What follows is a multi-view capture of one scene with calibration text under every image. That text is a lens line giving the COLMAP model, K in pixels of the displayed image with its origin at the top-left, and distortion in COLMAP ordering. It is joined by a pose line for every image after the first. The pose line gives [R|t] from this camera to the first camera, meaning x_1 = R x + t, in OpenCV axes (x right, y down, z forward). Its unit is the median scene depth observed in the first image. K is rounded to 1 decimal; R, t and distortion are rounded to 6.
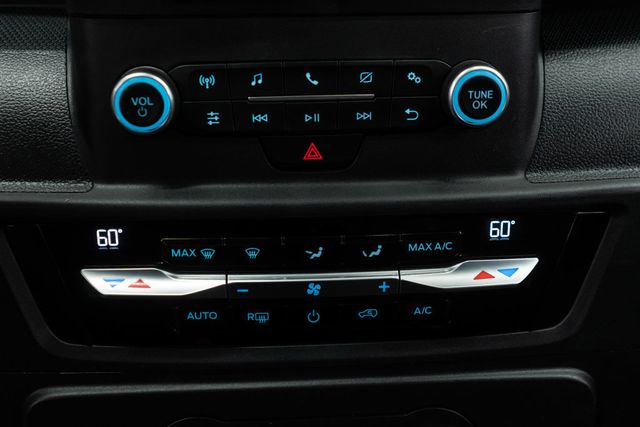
lens RADIAL K [[777.4, 0, 318.7], [0, 777.4, 216.6], [0, 0, 1]] dist [-0.001760, 0.000000]
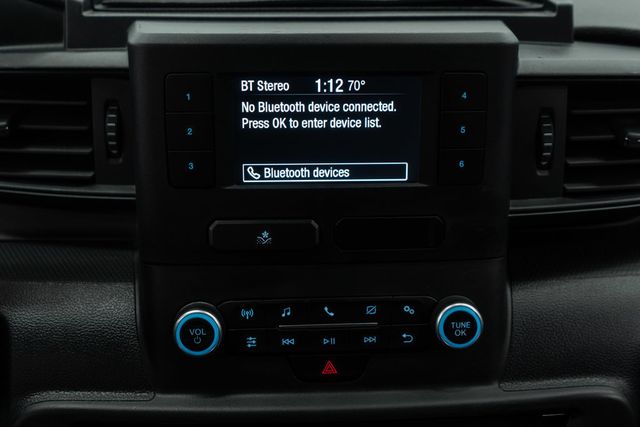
lens RADIAL K [[777.4, 0, 317.5], [0, 777.4, 213.2], [0, 0, 1]] dist [-0.001760, 0.000000]
pose [[0.999999, 0.000461, -0.001045, -0.025868], [-0.000610, 0.989012, -0.147834, -0.144407], [0.000966, 0.147834, 0.989012, -0.284542]]
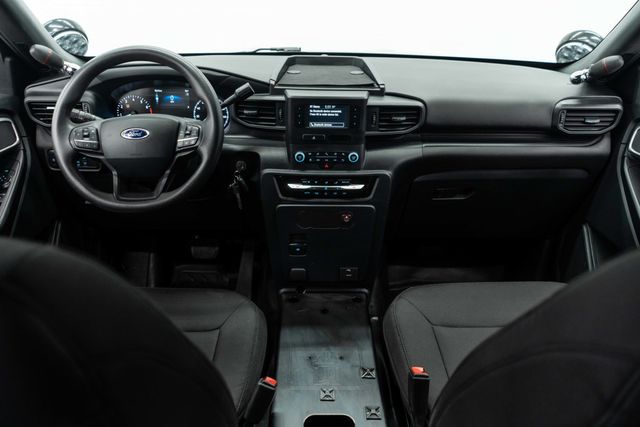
lens RADIAL K [[505.6, 0, 317.8], [0, 505.6, 213.5], [0, 0, 1]] dist [-0.003564, 0.001620]
pose [[0.999029, 0.031279, -0.031042, 0.058557], [-0.031808, 0.999354, -0.016711, 0.356628], [0.030500, 0.017682, 0.999378, -2.938799]]
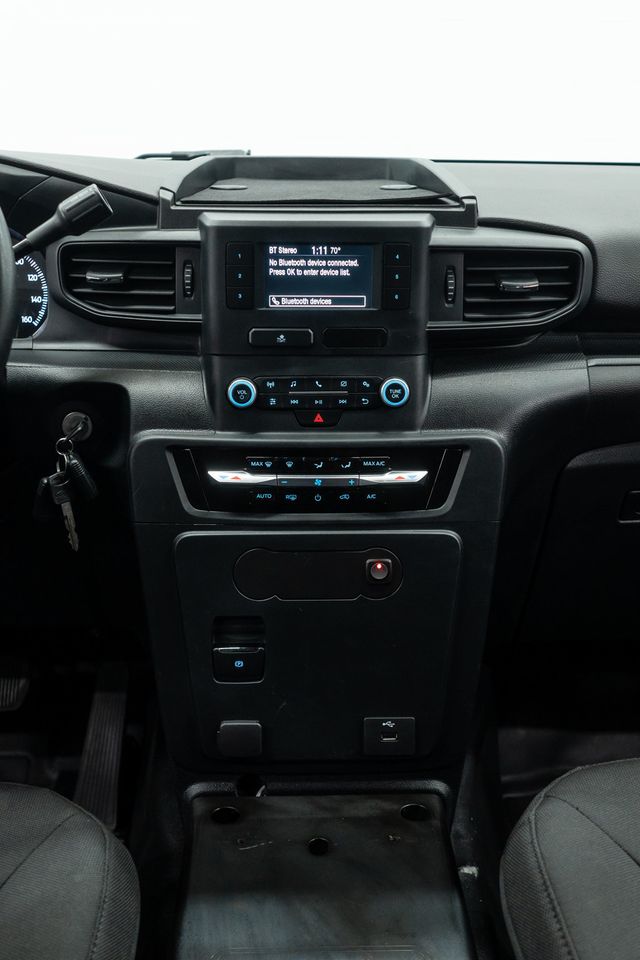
lens RADIAL K [[1166.1, 0, 313.6], [0, 1166.1, 471.4], [0, 0, 1]] dist [-0.001760, 0.000000]
pose [[0.999424, 0.013340, -0.031213, 0.079941], [-0.018283, 0.986312, -0.163871, 0.583962], [0.028600, 0.164348, 0.985988, -2.122540]]
